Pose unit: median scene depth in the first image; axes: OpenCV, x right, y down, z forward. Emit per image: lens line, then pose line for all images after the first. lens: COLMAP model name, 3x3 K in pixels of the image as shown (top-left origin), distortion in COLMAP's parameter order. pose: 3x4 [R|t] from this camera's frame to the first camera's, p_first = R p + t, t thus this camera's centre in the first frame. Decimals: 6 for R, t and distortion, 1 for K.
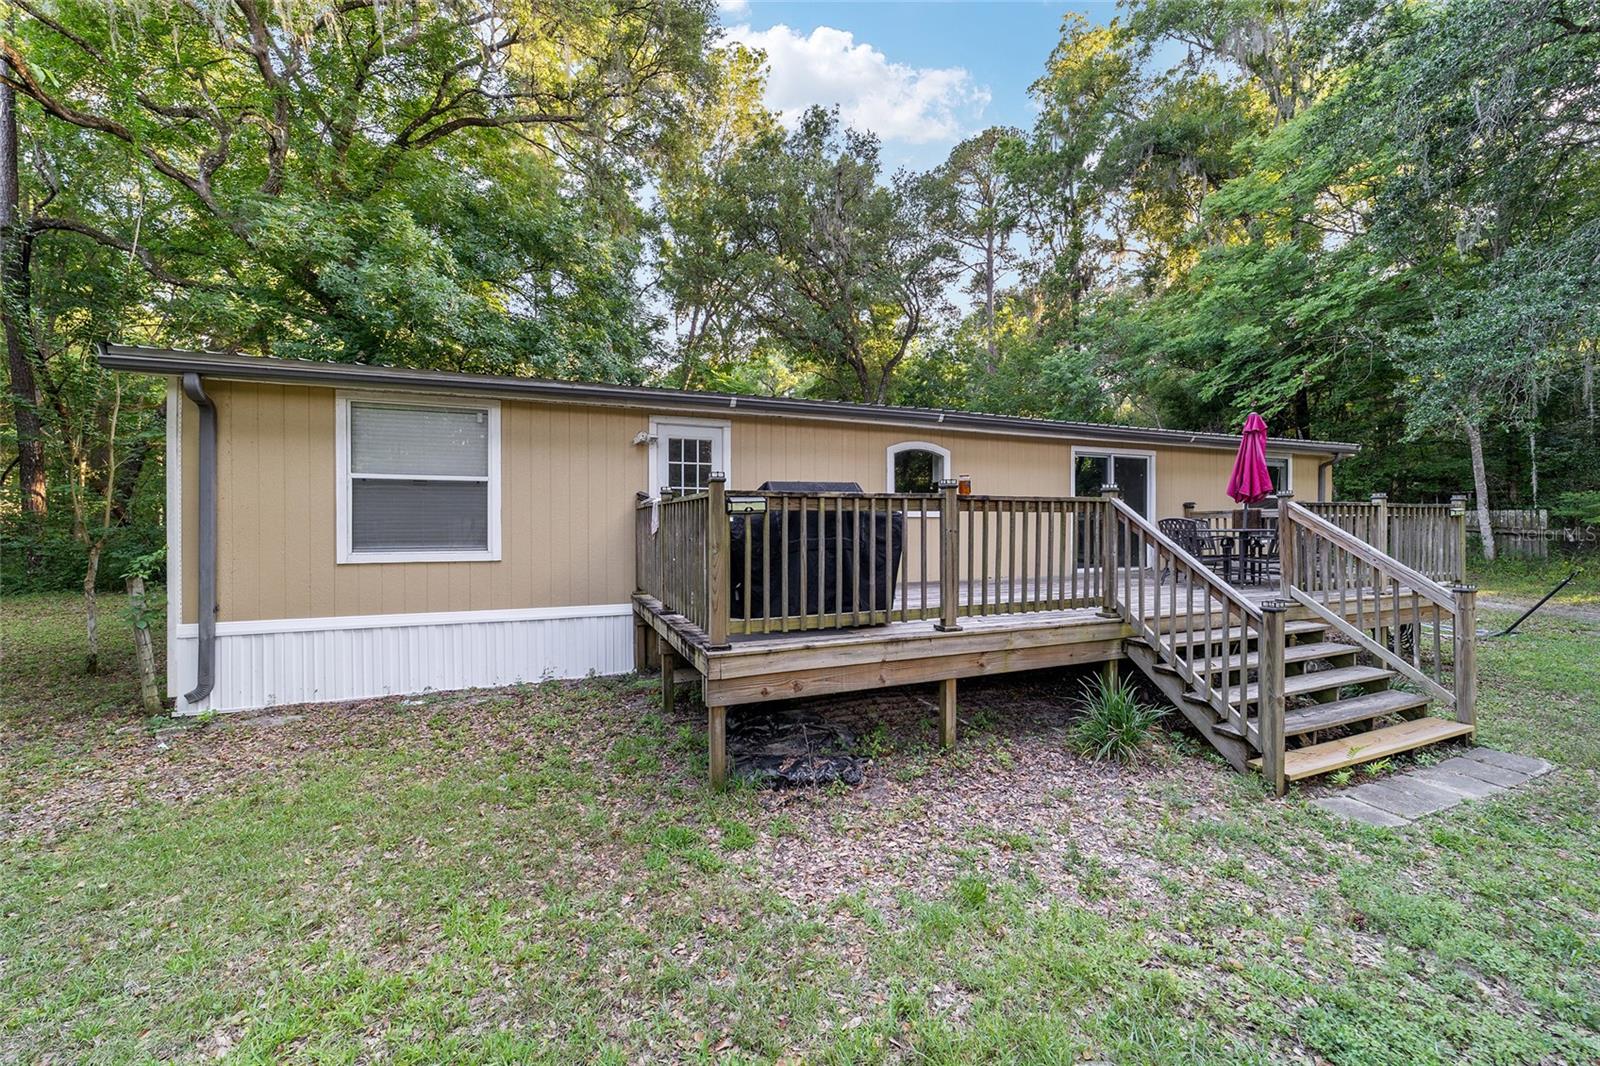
lens RADIAL K [[627.9, 0, 800.3], [0, 627.9, 527.6], [0, 0, 1]] dist [-0.008871, -0.000062]
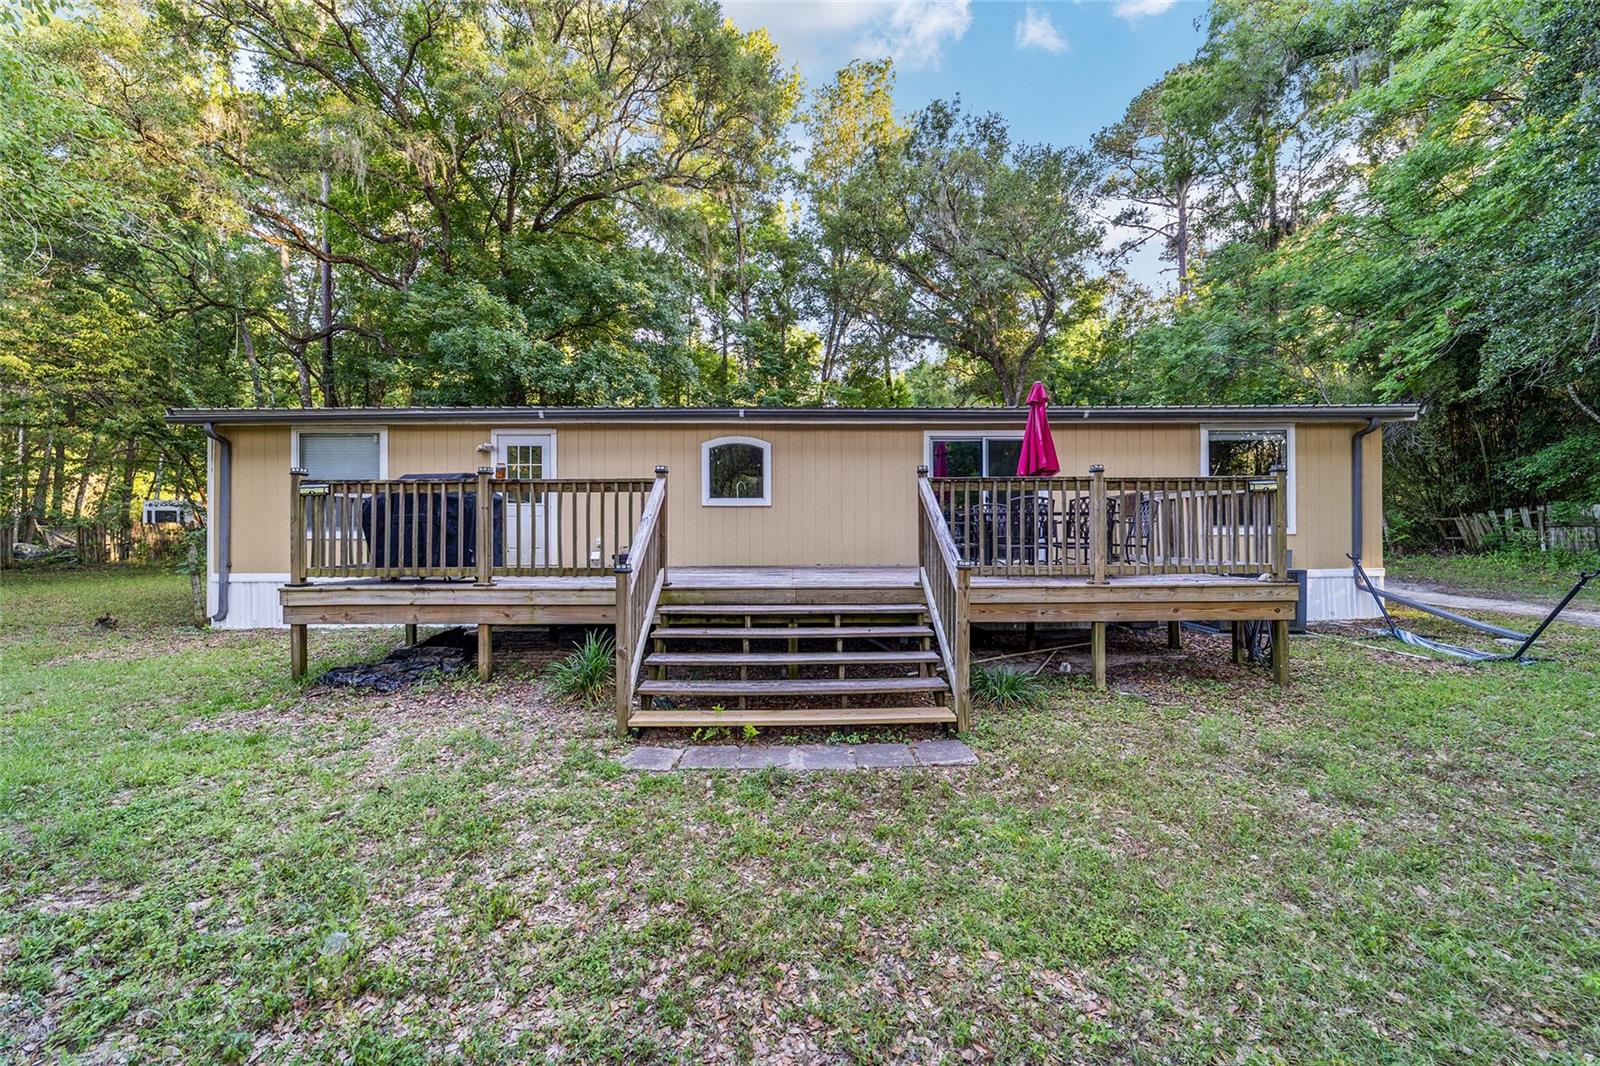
lens RADIAL K [[624.6, 0, 800.0], [0, 624.6, 533.0], [0, 0, 1]] dist [-0.008938, 0.000535]
pose [[0.923432, -0.000244, -0.383762, 0.841273], [-0.000272, 0.999999, -0.001289, 0.037301], [0.383762, 0.001294, 0.923431, 0.055980]]
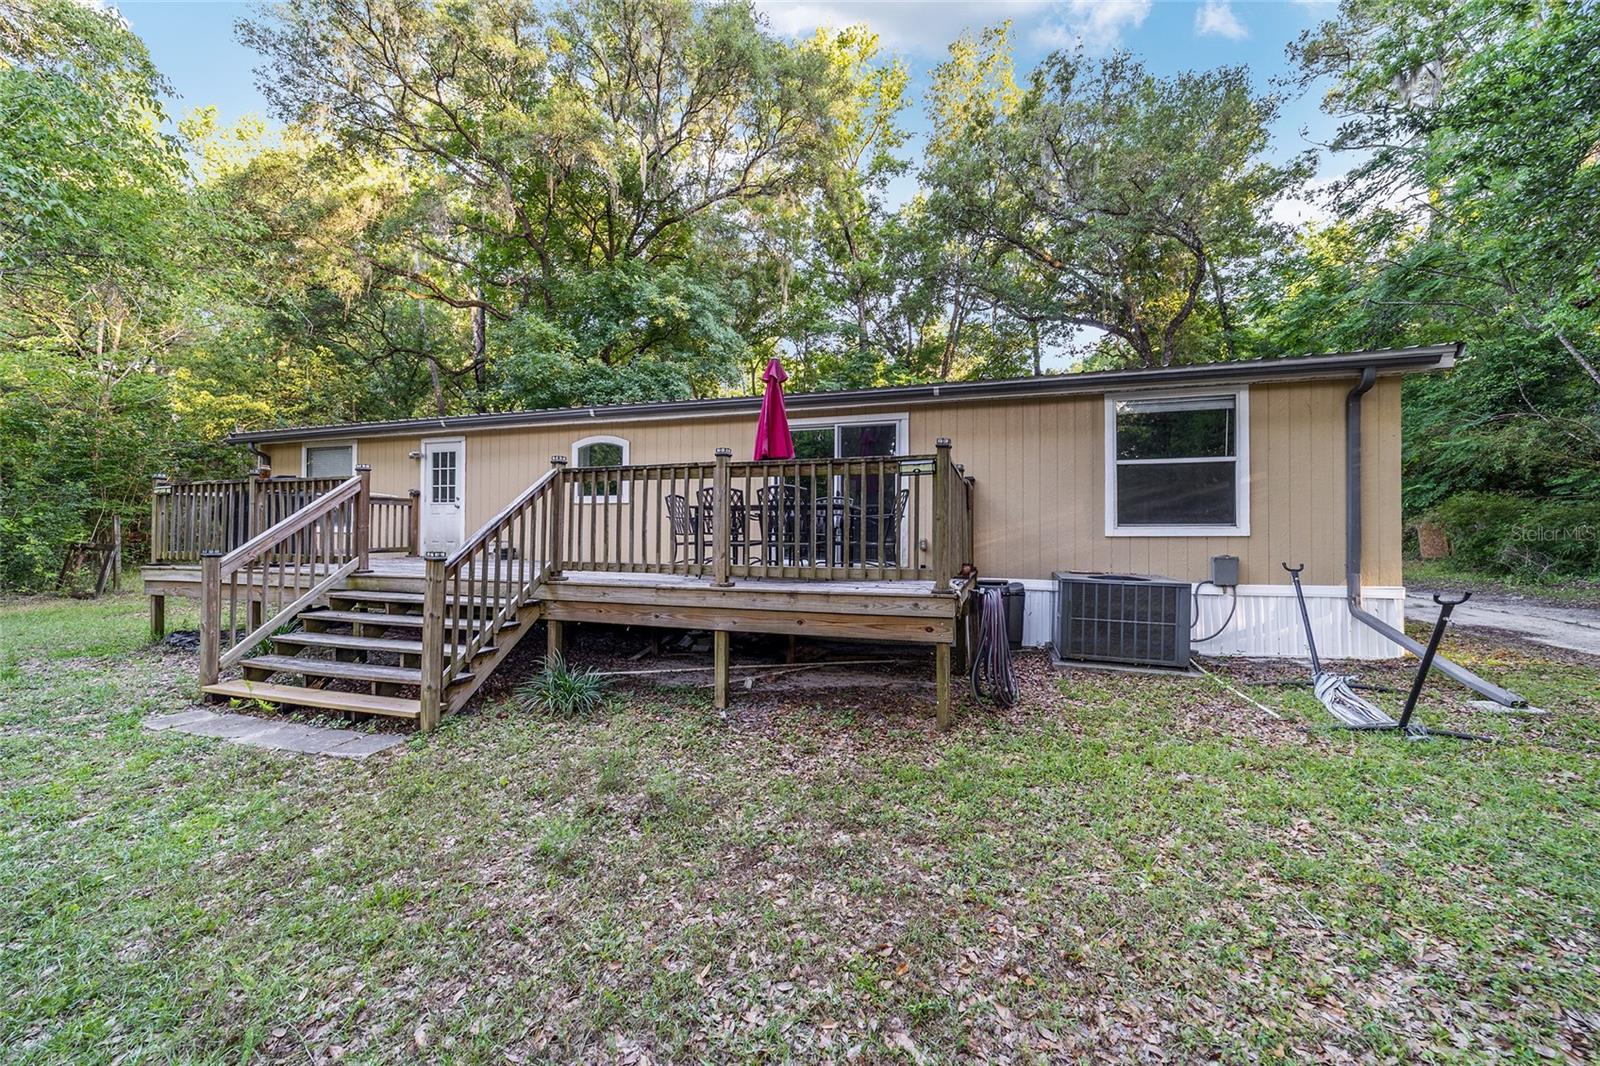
lens RADIAL K [[624.6, 0, 800.0], [0, 624.6, 533.0], [0, 0, 1]] dist [-0.008938, 0.000535]
pose [[0.742653, 0.004582, -0.669661, 1.434967], [-0.010522, 0.999933, -0.004827, 0.045145], [0.669594, 0.010631, 0.742651, 0.499853]]
